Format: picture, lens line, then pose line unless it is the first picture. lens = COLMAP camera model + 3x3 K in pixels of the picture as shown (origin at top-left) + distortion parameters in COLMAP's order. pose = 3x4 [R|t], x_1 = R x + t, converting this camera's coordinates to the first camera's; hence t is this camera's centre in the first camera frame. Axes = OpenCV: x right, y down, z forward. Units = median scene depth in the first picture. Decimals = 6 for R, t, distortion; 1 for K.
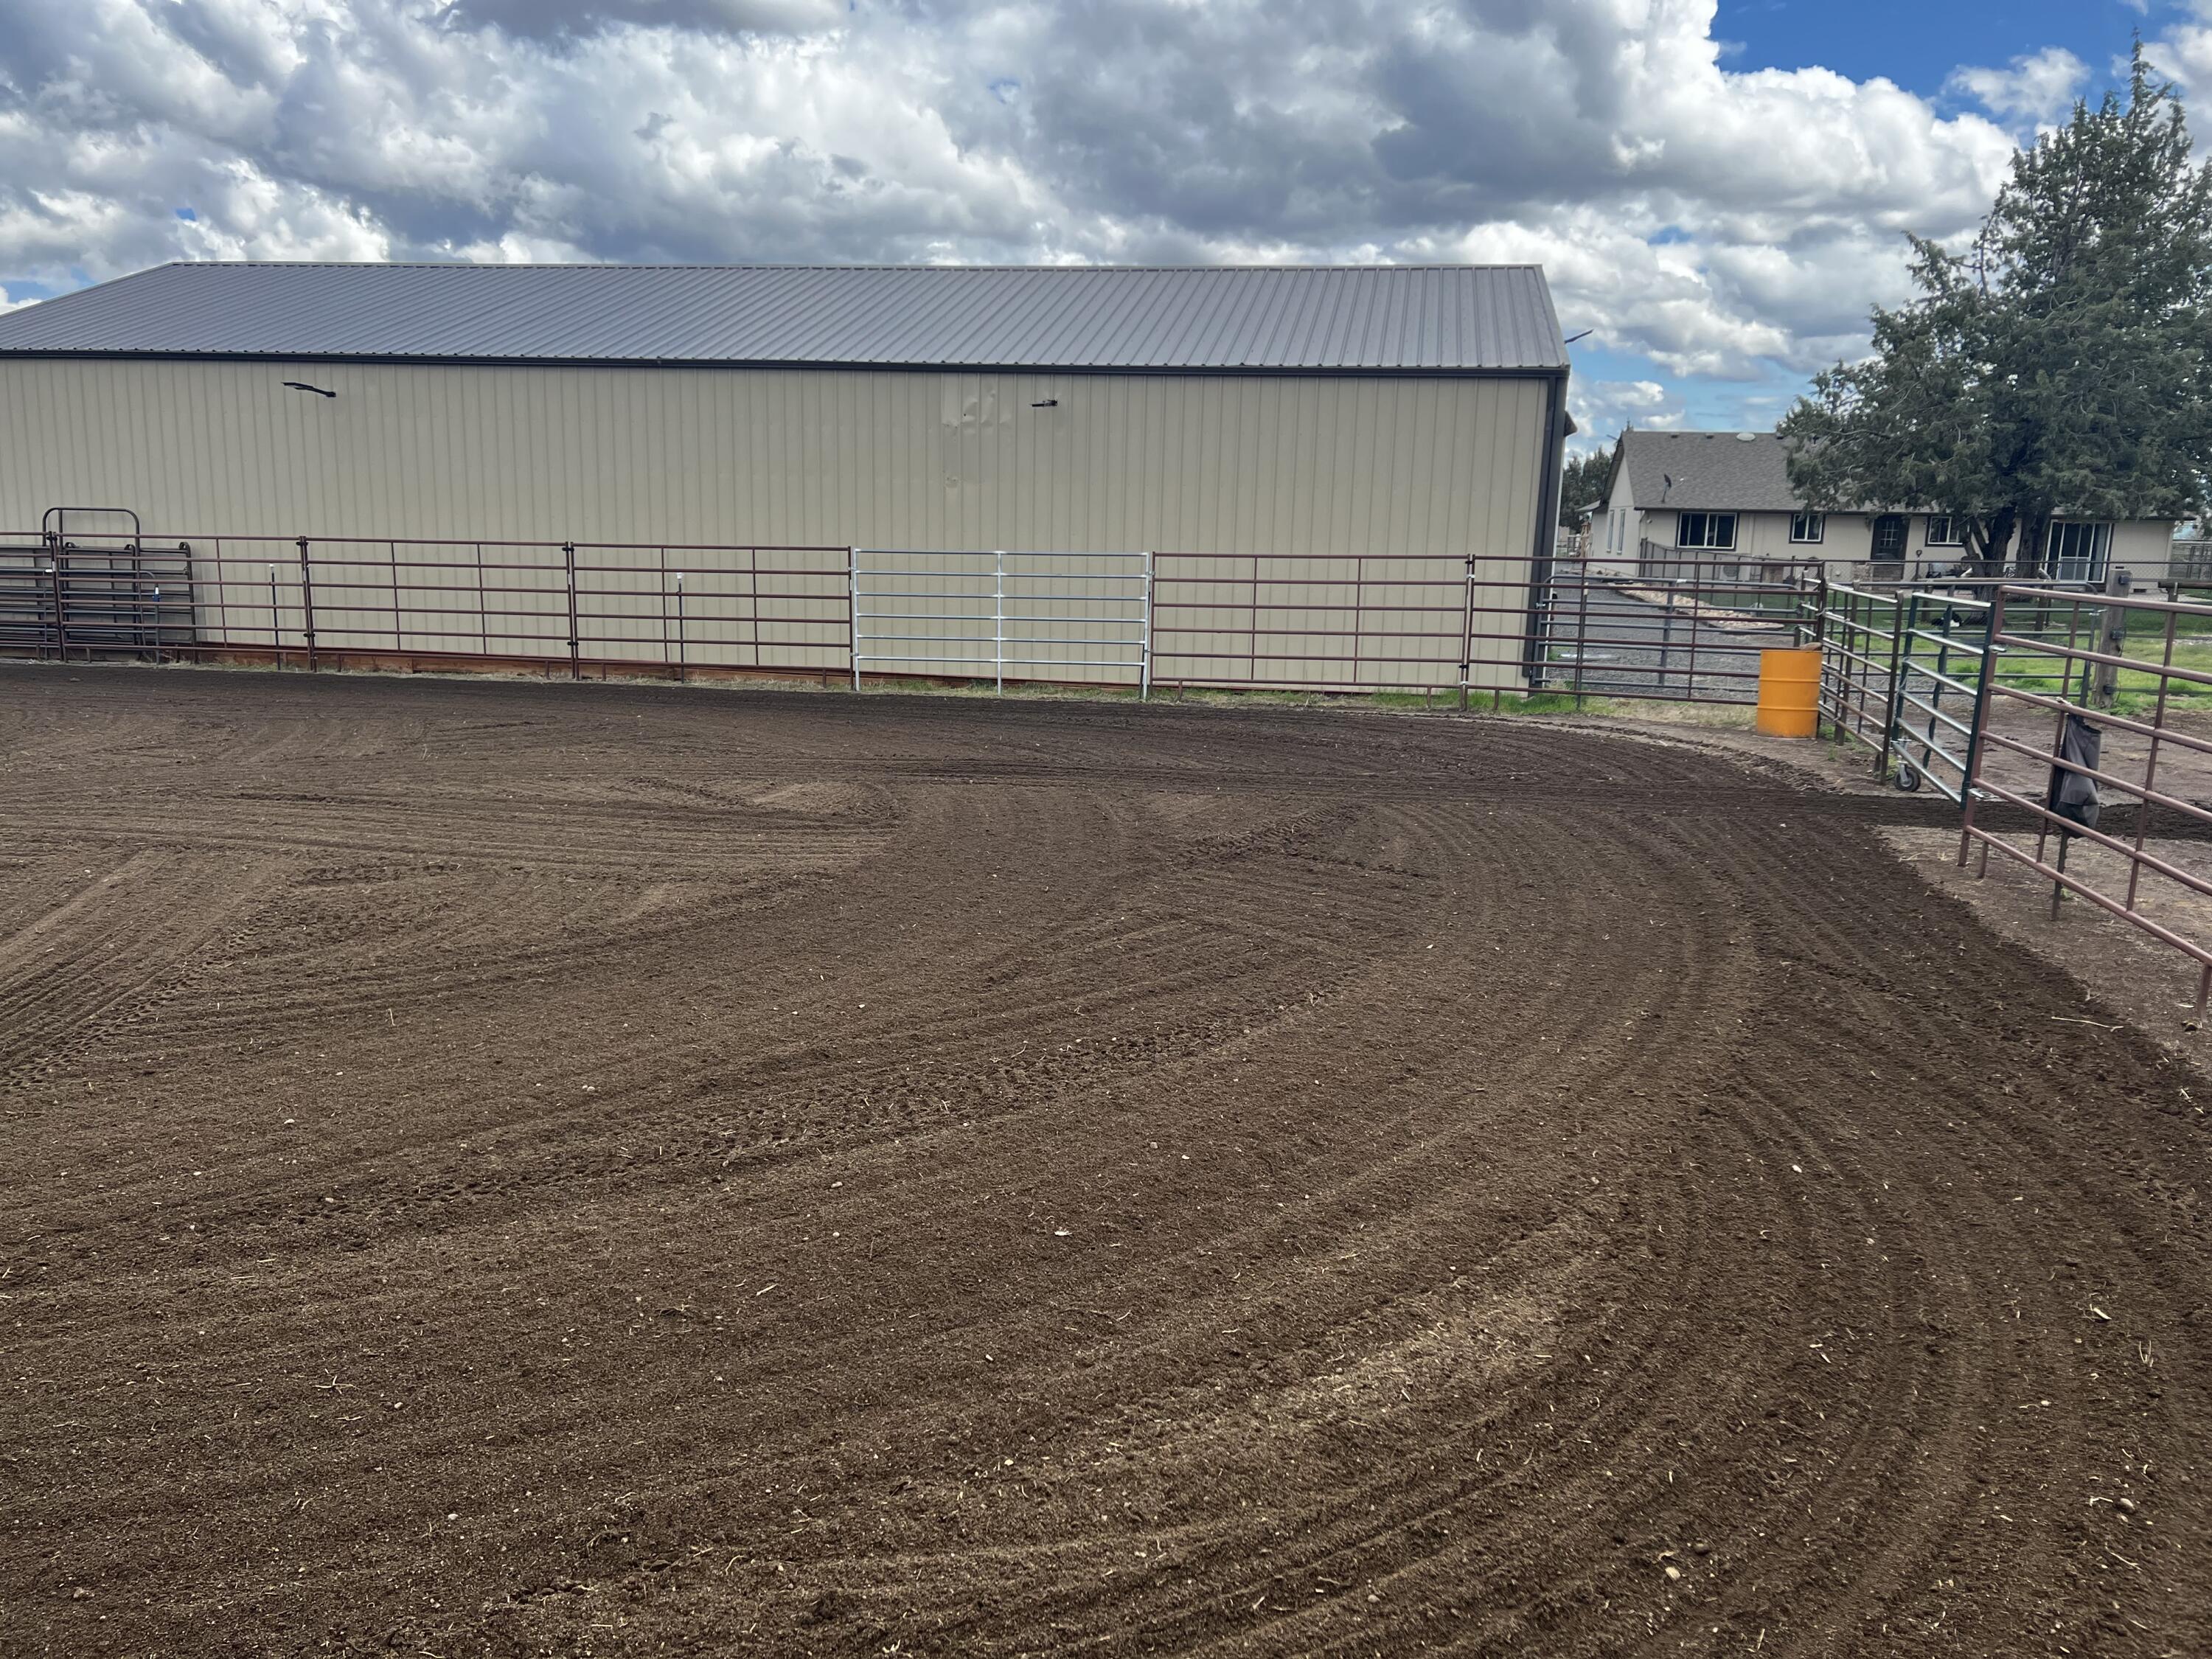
lens RADIAL K [[1655.8, 0, 1106.0], [0, 1655.8, 829.5], [0, 0, 1]] dist [0.002610, -0.003867]
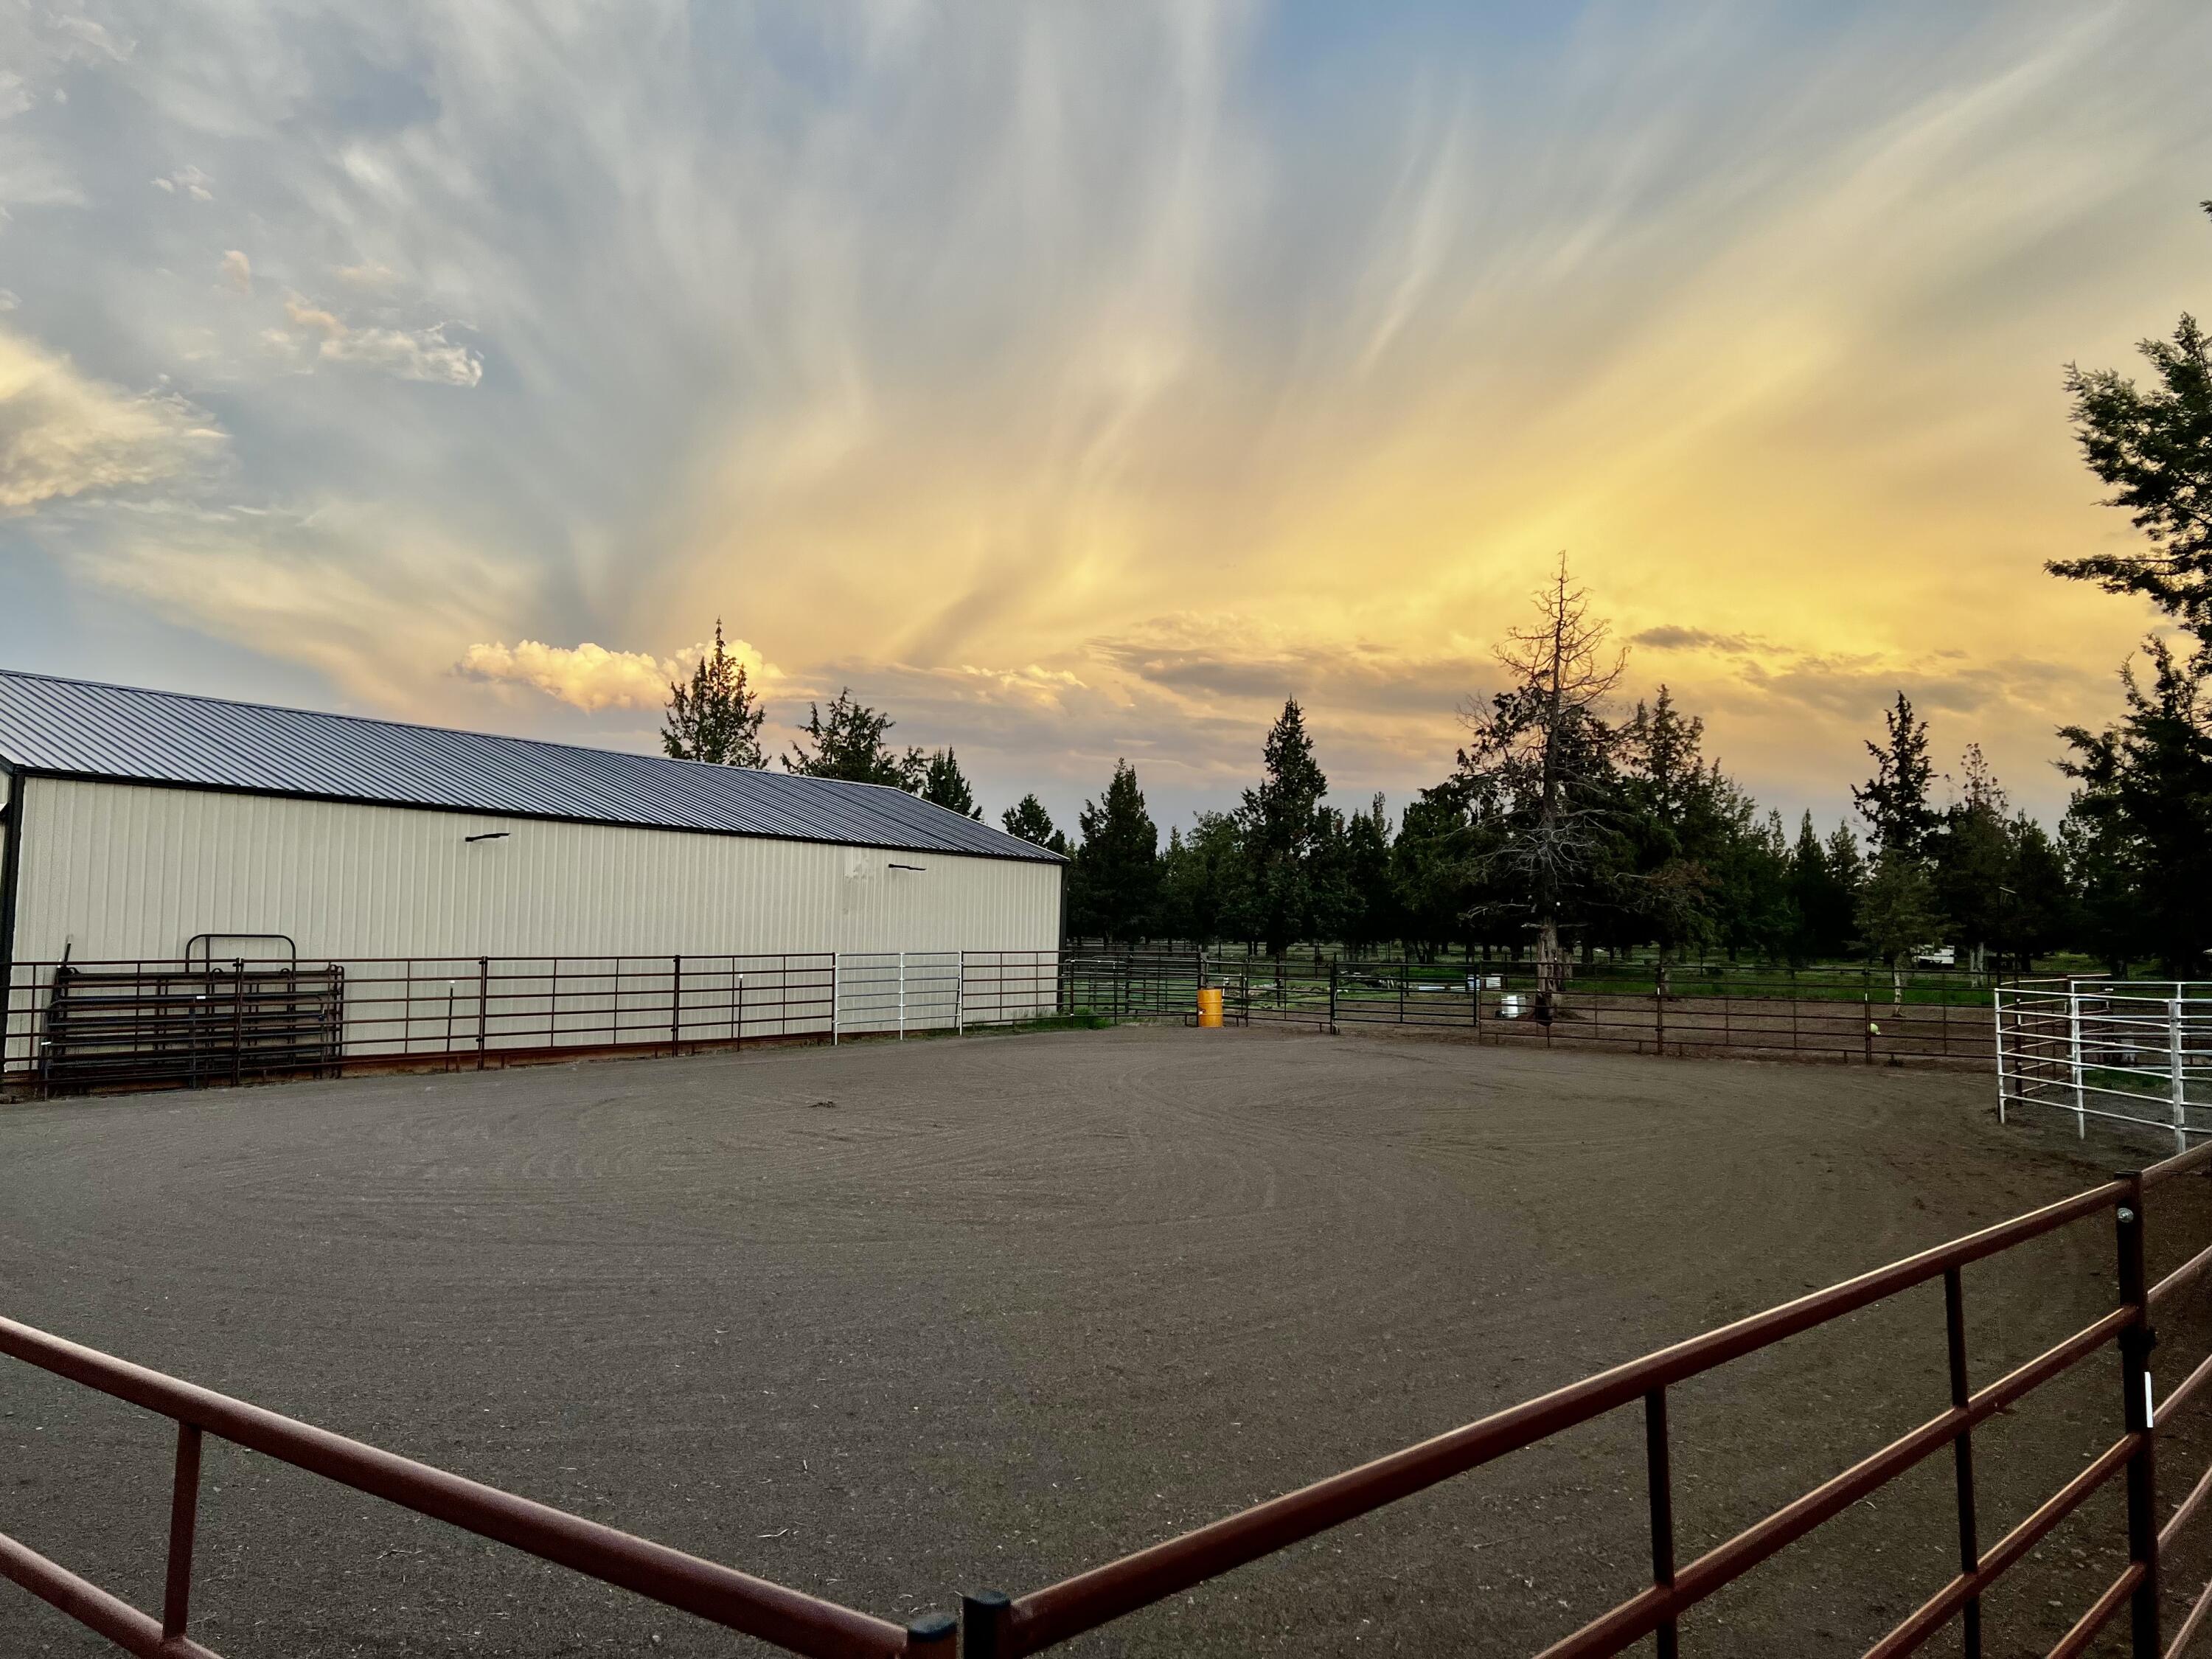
lens RADIAL K [[1655.8, 0, 1106.0], [0, 1655.8, 829.5], [0, 0, 1]] dist [0.002610, -0.003867]
pose [[0.416512, 0.044852, 0.908023, -1.333816], [0.163330, 0.978840, -0.123269, -0.045209], [-0.894338, 0.199650, 0.400373, 0.104506]]
